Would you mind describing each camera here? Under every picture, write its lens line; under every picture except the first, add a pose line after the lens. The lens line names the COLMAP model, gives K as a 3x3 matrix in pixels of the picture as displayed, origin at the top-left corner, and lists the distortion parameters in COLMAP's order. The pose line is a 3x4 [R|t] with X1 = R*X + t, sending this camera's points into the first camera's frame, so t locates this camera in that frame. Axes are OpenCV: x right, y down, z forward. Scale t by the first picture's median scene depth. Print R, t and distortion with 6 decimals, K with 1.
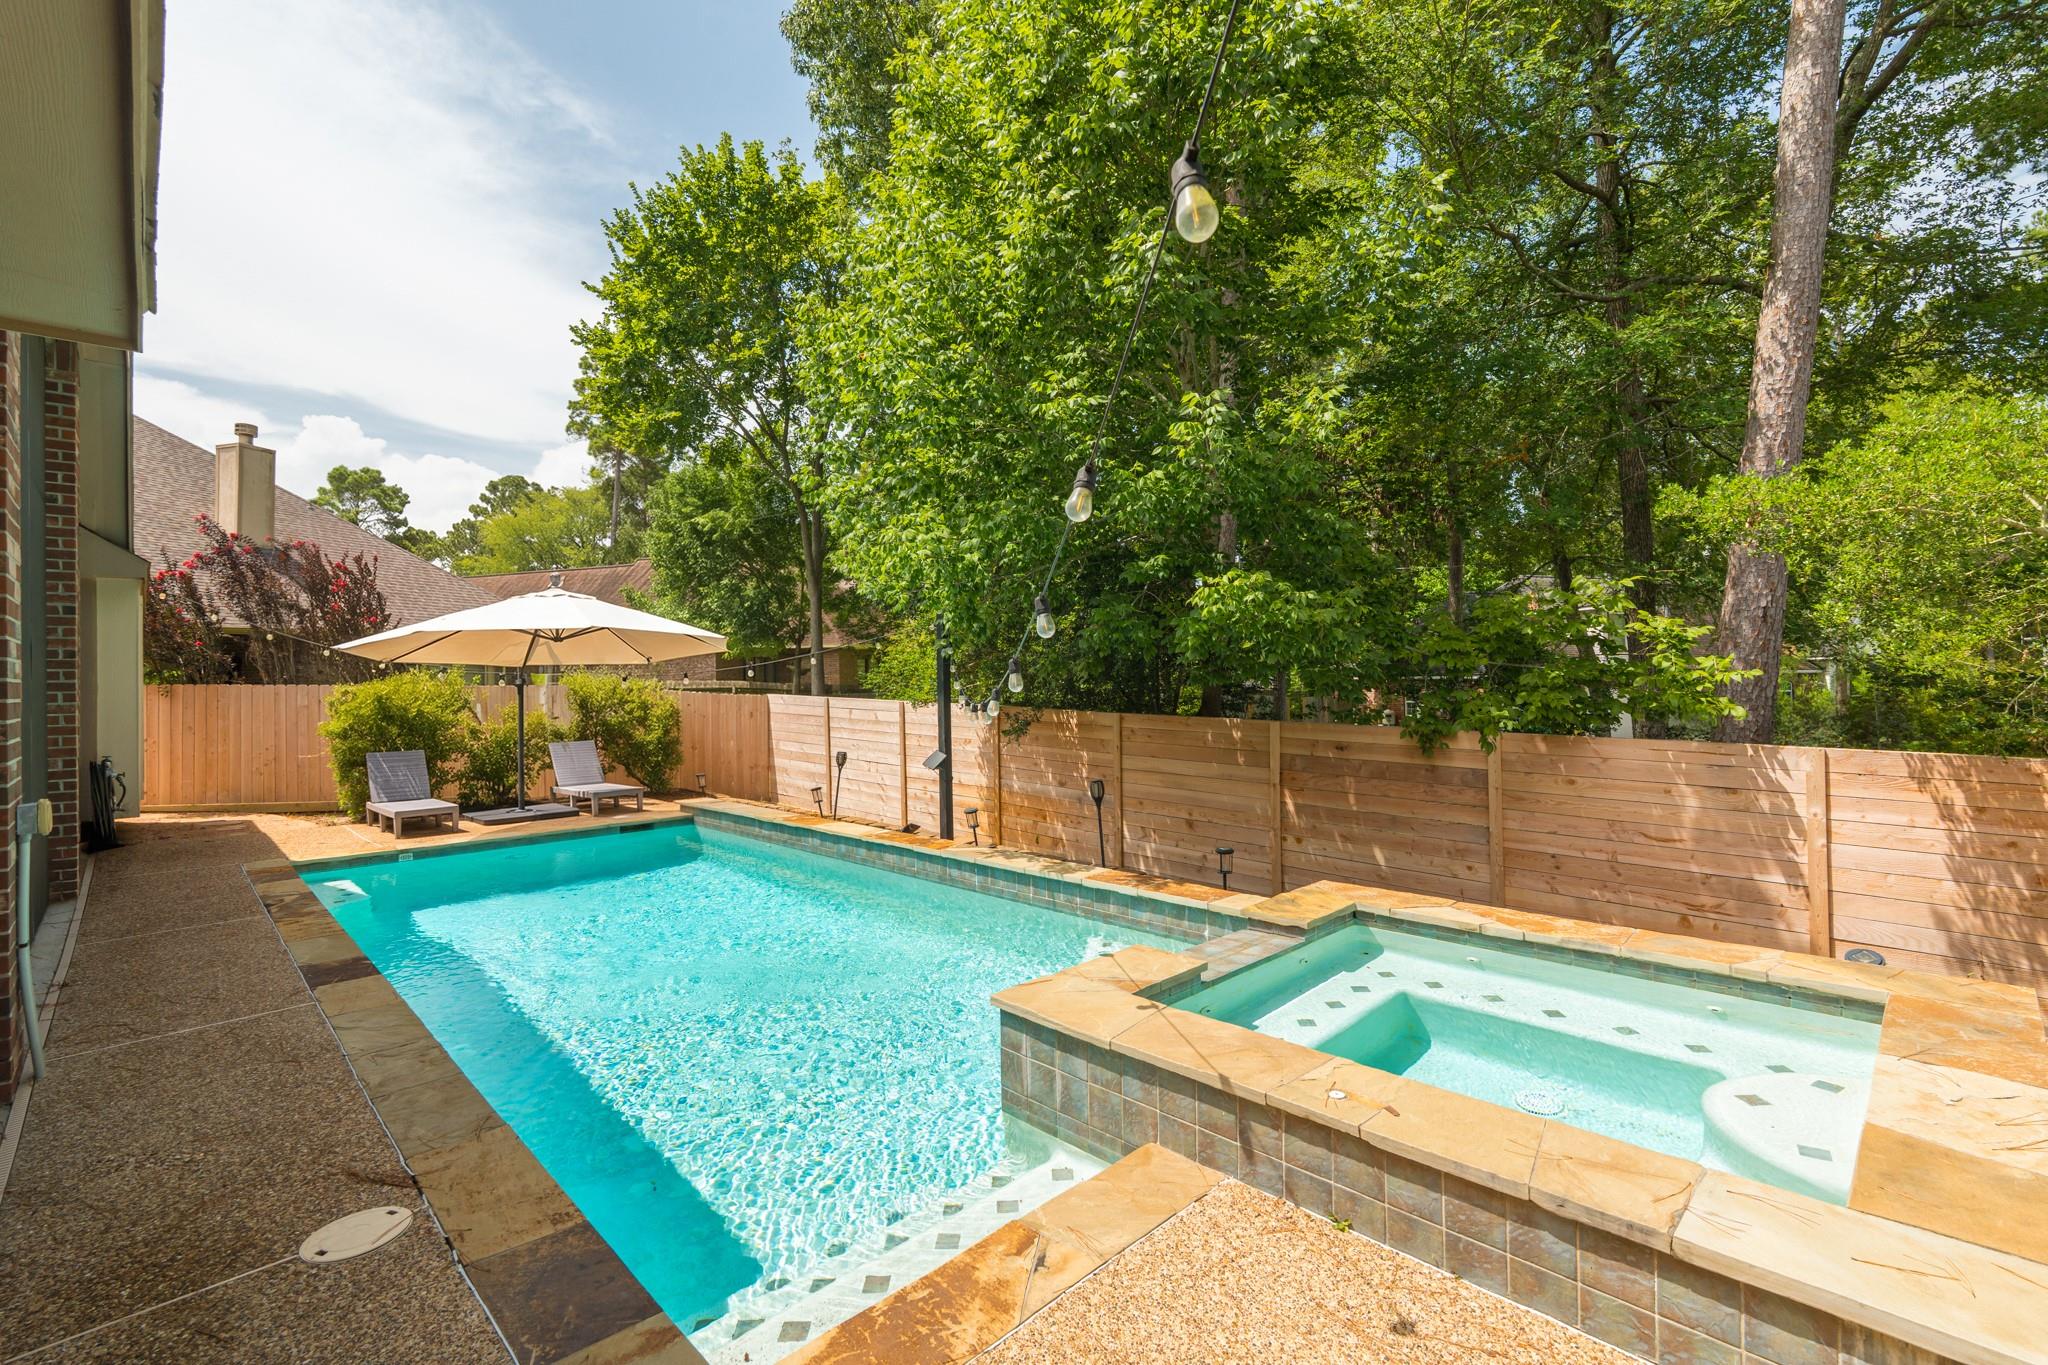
lens RADIAL K [[903.6, 0, 1027.4], [0, 903.6, 678.3], [0, 0, 1]] dist [-0.005272, -0.000289]
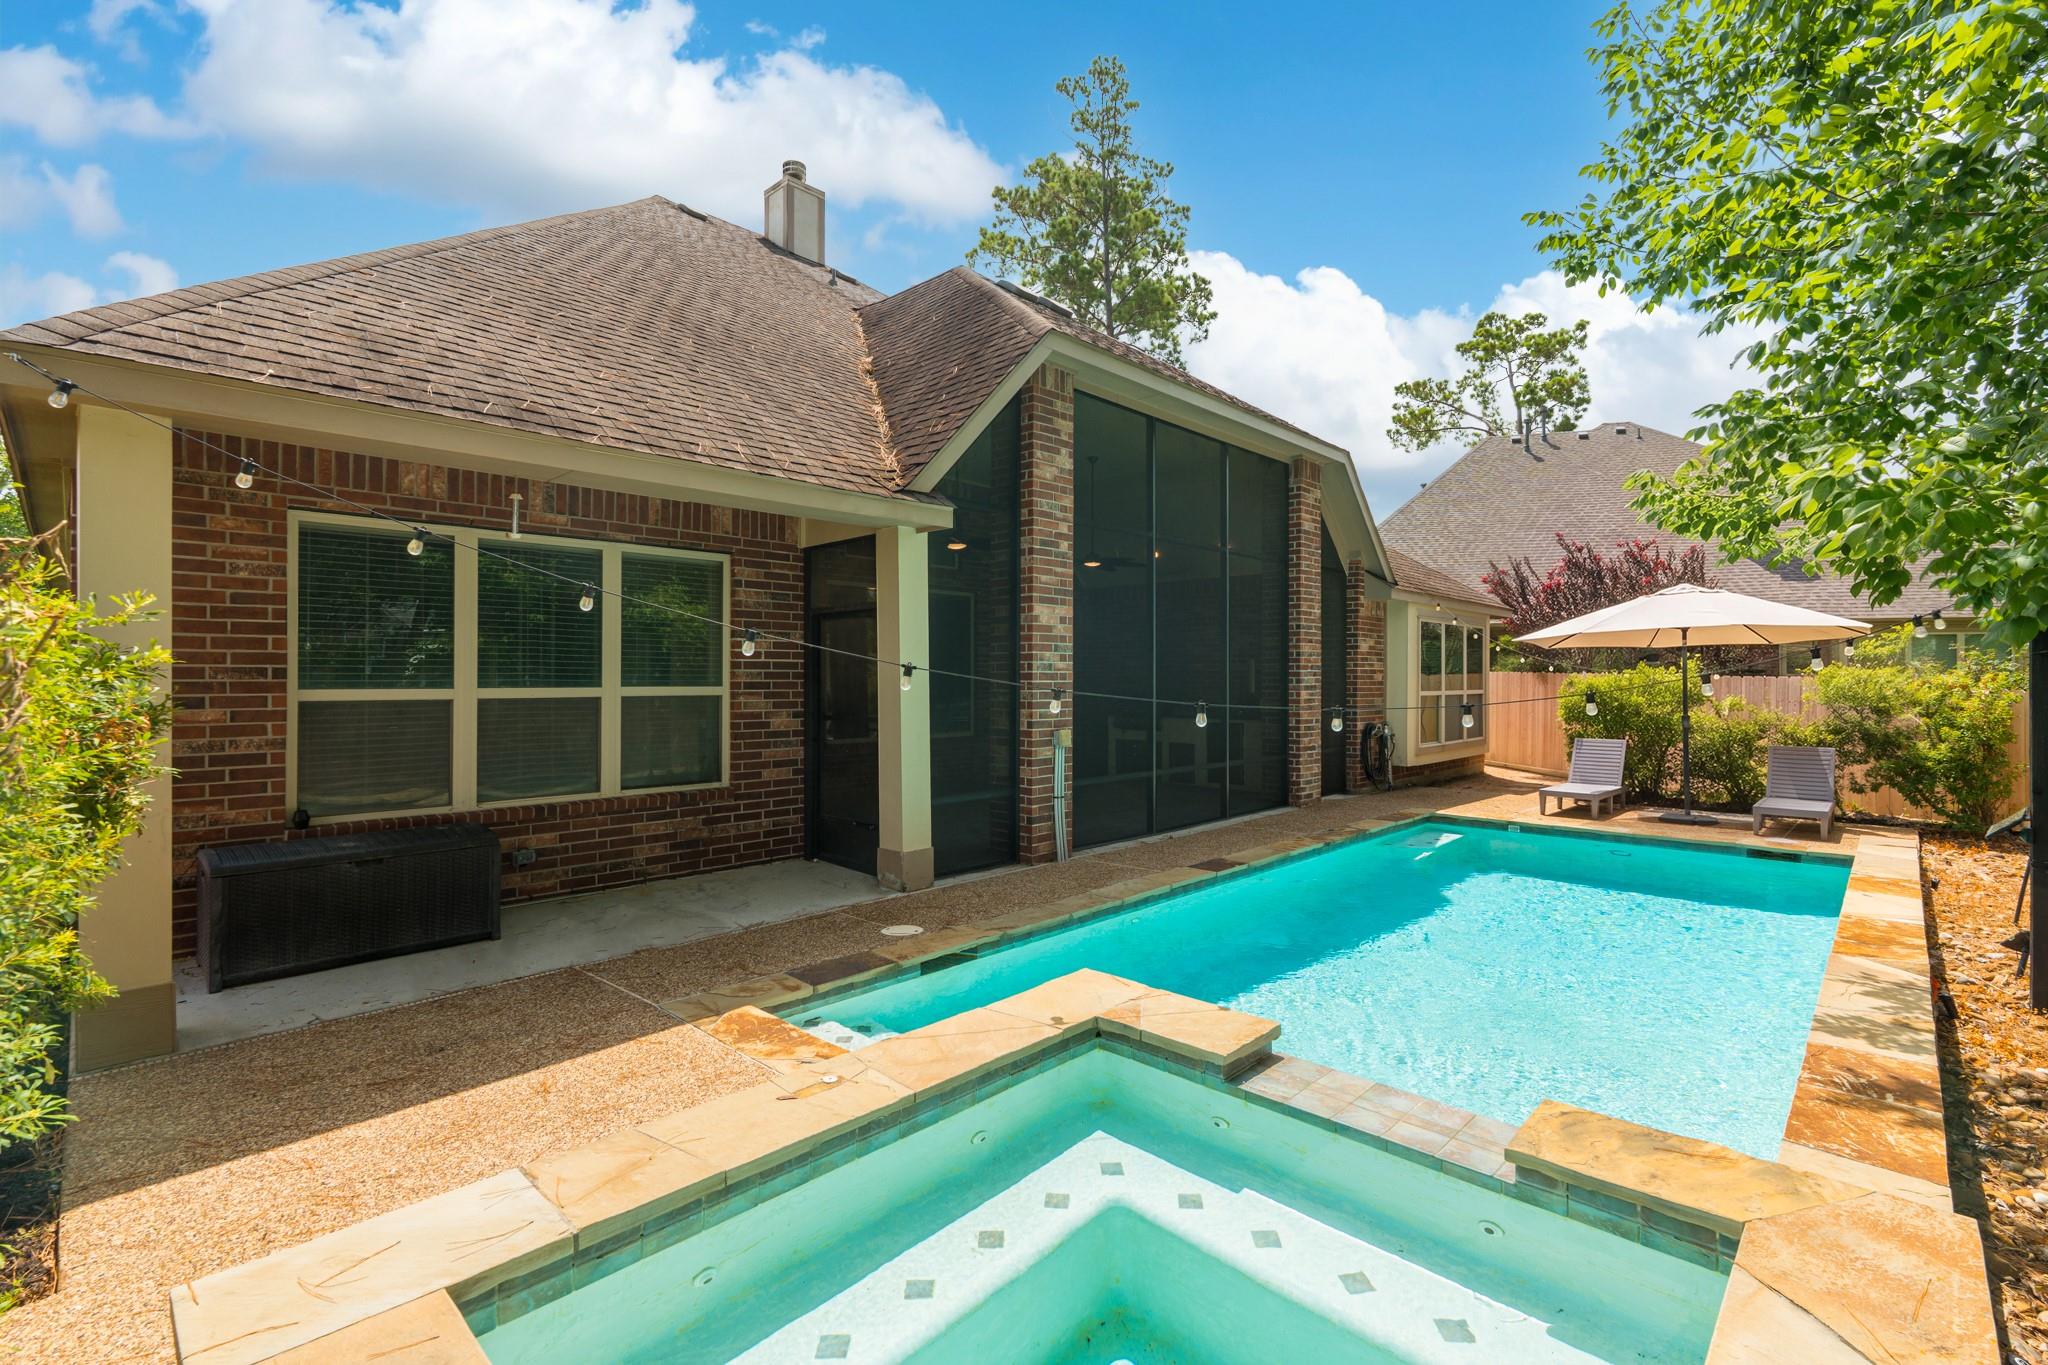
lens RADIAL K [[903.6, 0, 1031.2], [0, 903.6, 673.5], [0, 0, 1]] dist [-0.005272, -0.000289]
pose [[0.042798, 0.009075, -0.999043, 1.312084], [-0.000999, 0.999959, 0.009041, -0.018570], [0.999083, 0.000611, 0.042805, 1.116597]]
